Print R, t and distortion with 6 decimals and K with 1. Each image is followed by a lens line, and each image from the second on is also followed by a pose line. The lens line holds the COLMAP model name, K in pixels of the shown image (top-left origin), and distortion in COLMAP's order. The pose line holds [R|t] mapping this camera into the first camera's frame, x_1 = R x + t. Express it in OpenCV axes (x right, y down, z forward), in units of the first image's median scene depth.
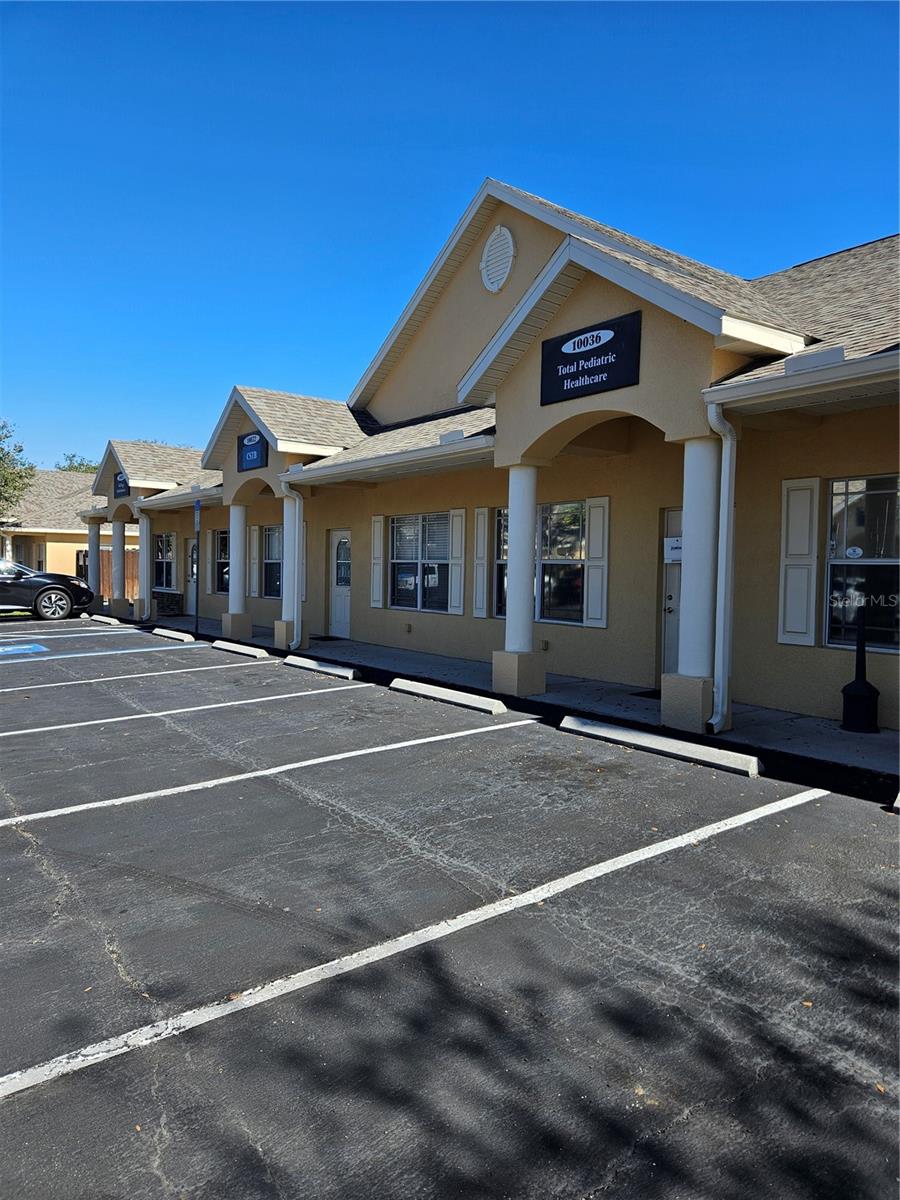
lens RADIAL K [[797.9, 0, 445.7], [0, 797.9, 602.8], [0, 0, 1]] dist [0.052896, -0.050188]
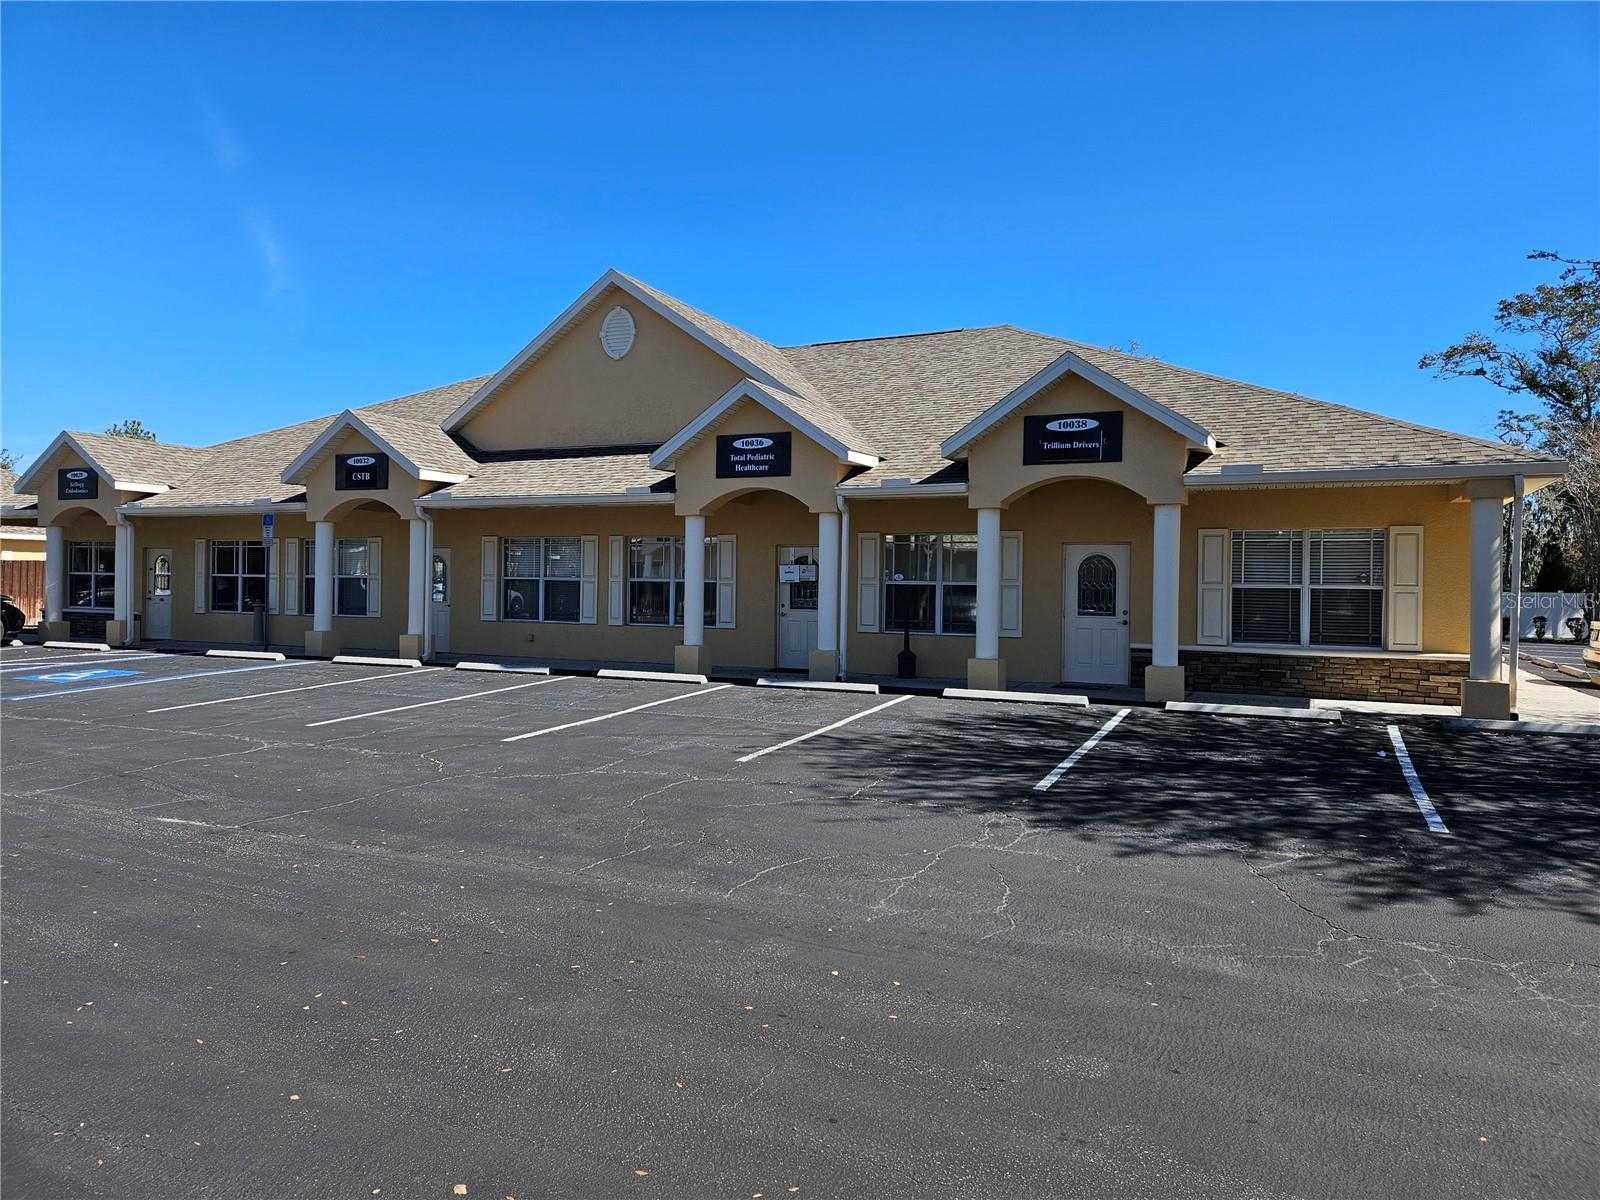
lens RADIAL K [[1063.8, 0, 805.9], [0, 1063.8, 605.1], [0, 0, 1]] dist [0.052896, -0.050188]
pose [[0.875791, -0.015014, 0.482457, -0.468476], [0.022034, 0.999718, -0.008886, 0.007990], [-0.482188, 0.018412, 0.875874, -0.548661]]
